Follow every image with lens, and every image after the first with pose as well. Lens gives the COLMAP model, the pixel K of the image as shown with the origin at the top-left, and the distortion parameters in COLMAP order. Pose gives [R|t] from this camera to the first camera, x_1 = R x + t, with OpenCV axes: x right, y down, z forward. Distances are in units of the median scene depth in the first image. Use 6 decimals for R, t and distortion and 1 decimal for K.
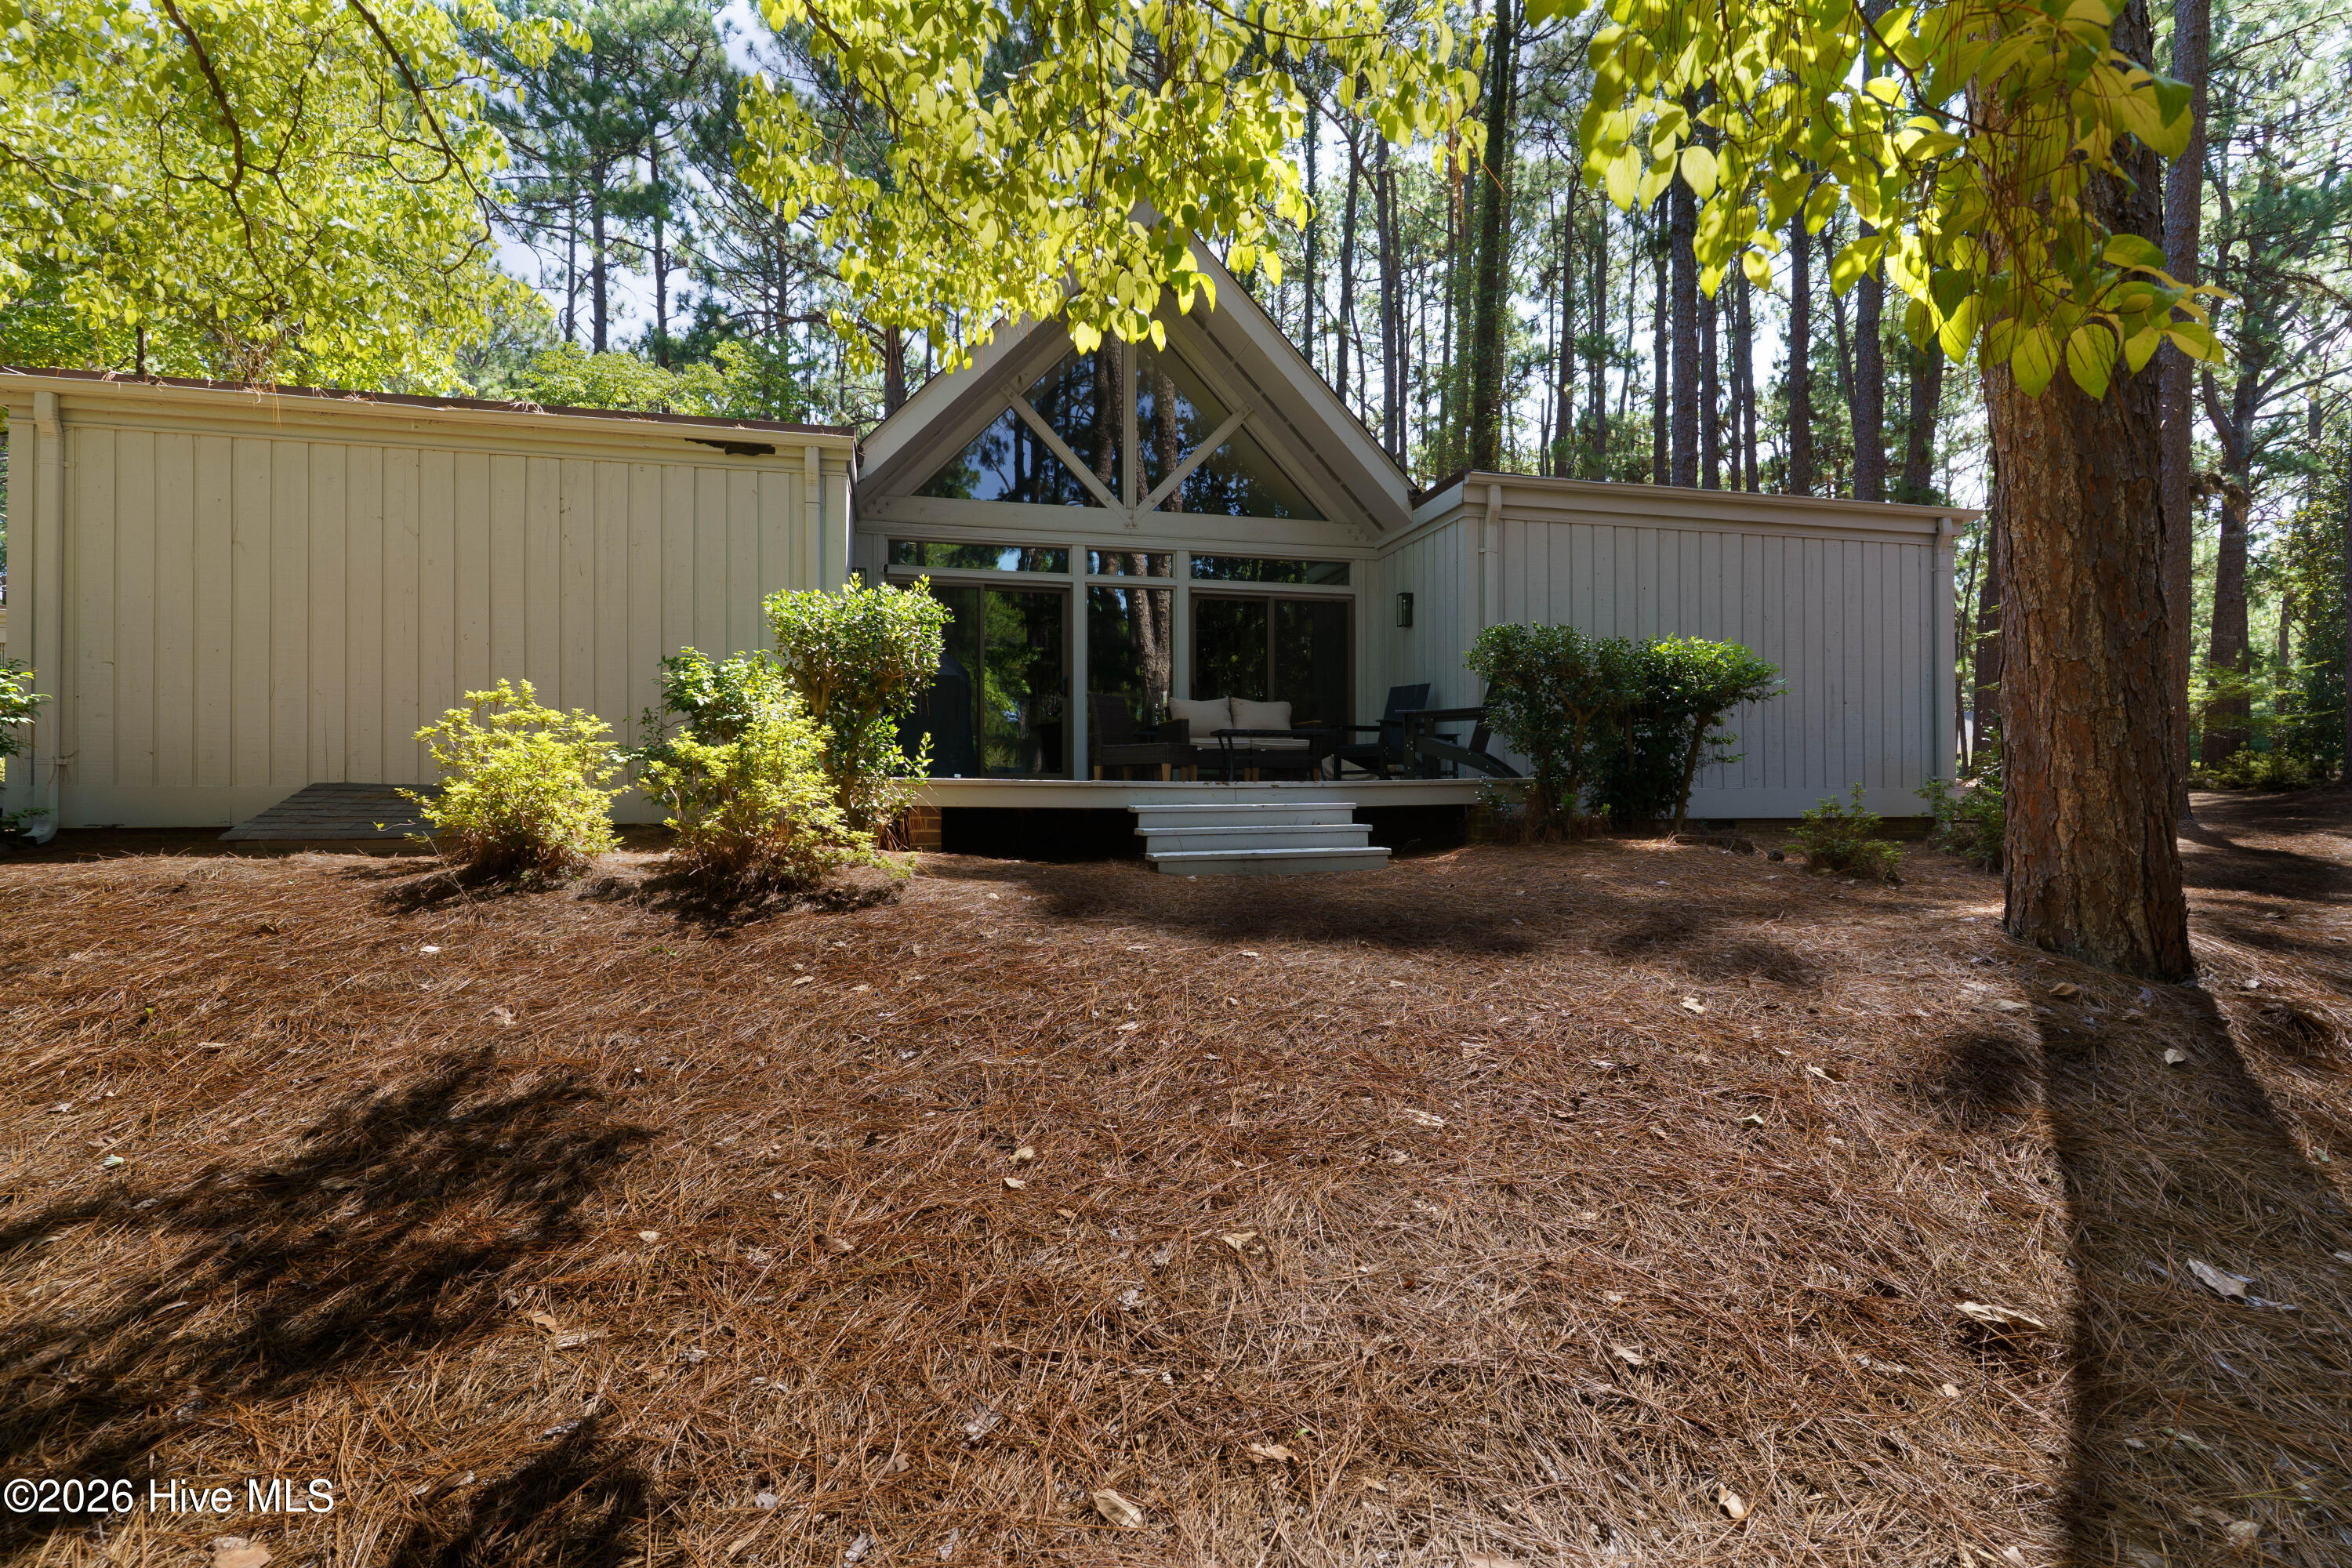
lens RADIAL K [[1165.4, 0, 1173.3], [0, 1165.4, 784.4], [0, 0, 1]] dist [0.001780, 0.000007]
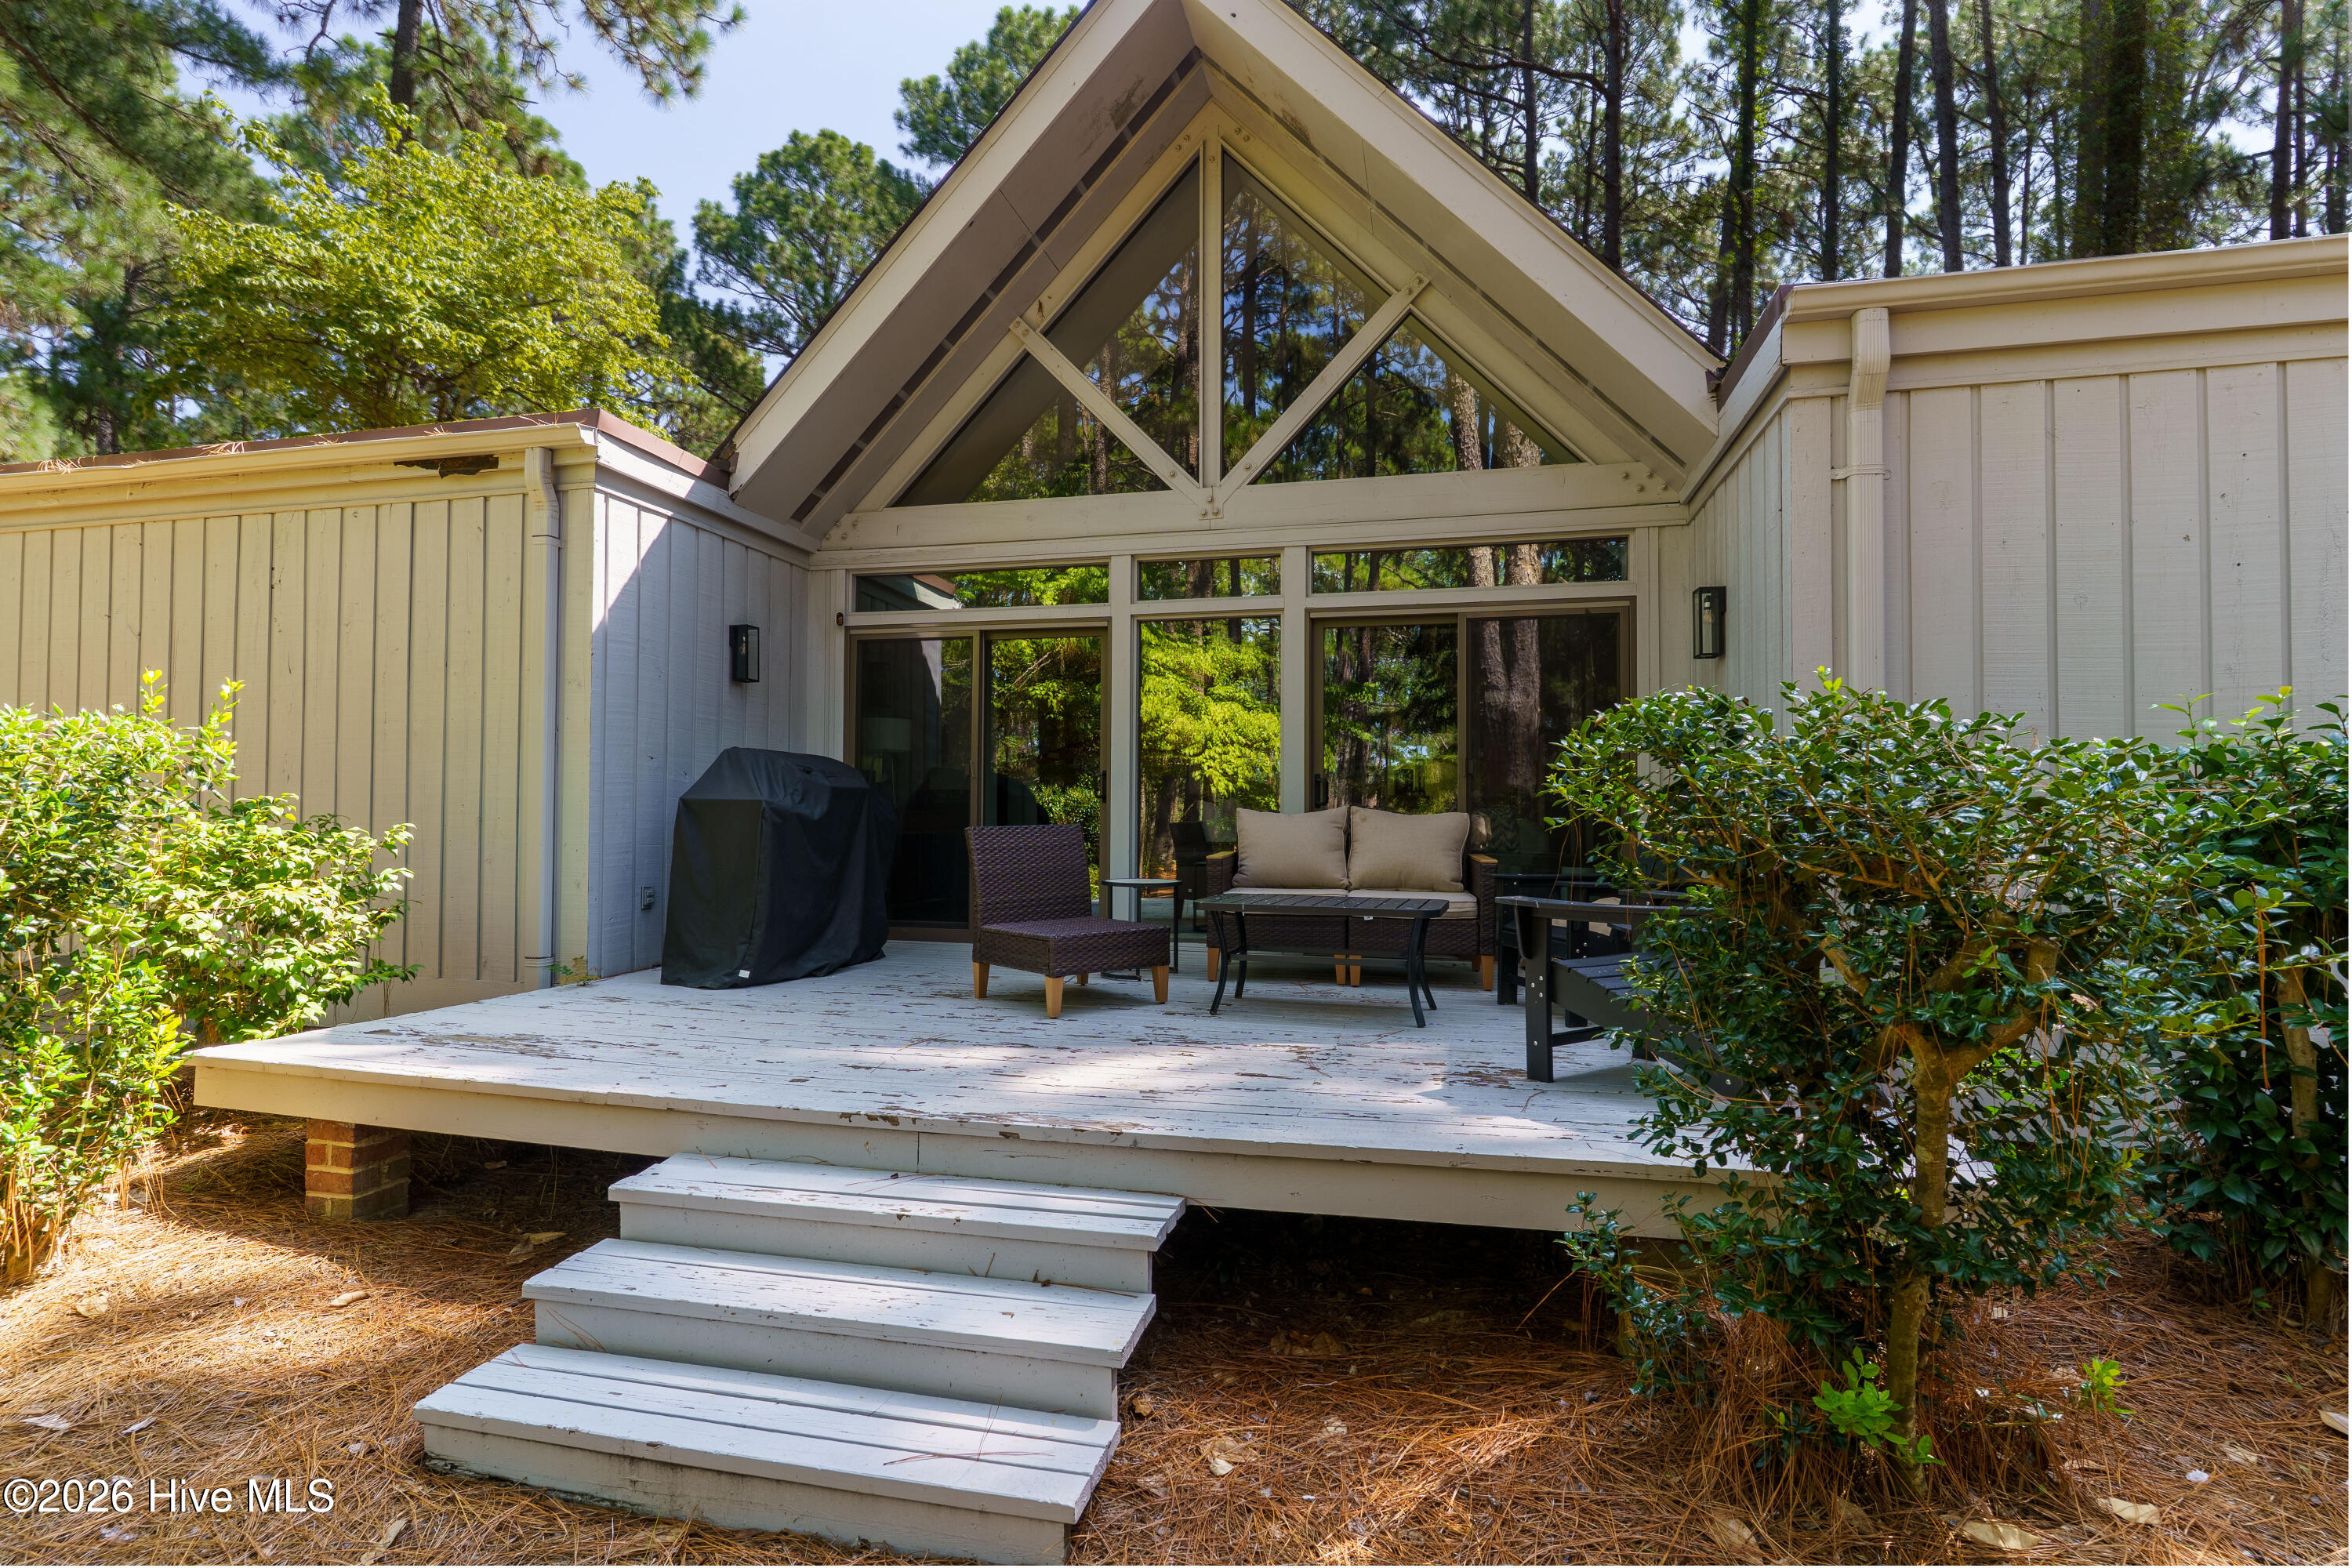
lens RADIAL K [[1165.4, 0, 1174.7], [0, 1165.4, 782.4], [0, 0, 1]] dist [0.001780, 0.000007]
pose [[0.872229, -0.005877, -0.489062, 0.240285], [-0.003817, 0.999816, -0.018823, -0.074824], [0.489082, 0.018285, 0.872046, 0.480646]]
